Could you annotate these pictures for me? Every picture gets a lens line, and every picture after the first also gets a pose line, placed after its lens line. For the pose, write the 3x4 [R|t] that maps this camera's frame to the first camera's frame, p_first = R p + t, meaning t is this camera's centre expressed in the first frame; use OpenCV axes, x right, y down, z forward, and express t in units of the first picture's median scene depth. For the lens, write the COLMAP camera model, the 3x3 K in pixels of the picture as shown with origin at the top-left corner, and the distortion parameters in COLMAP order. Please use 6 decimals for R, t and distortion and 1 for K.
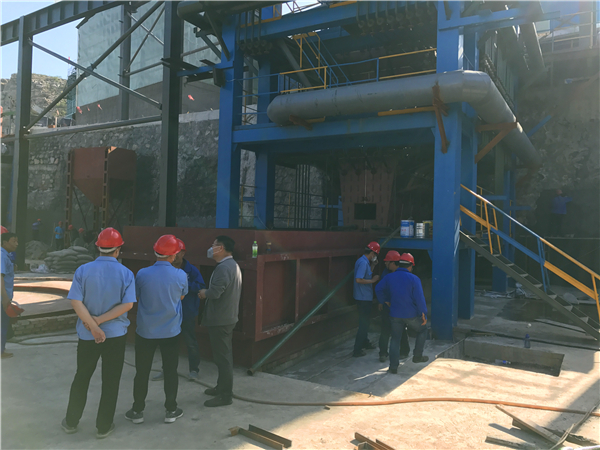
lens RADIAL K [[488.0, 0, 300.0], [0, 488.0, 225.0], [0, 0, 1]] dist [-0.005193, -0.004404]
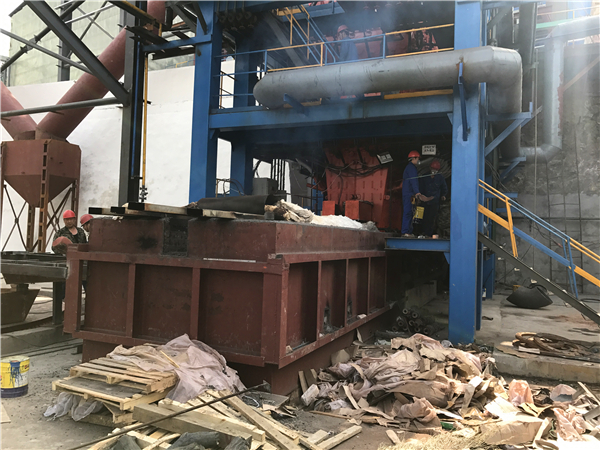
lens RADIAL K [[488.0, 0, 300.0], [0, 488.0, 225.0], [0, 0, 1]] dist [-0.005193, -0.004404]
pose [[0.993064, 0.006789, 0.117379, -0.080984], [-0.005116, 0.999881, -0.014550, 0.013913], [-0.117463, 0.013849, 0.992981, 0.130359]]
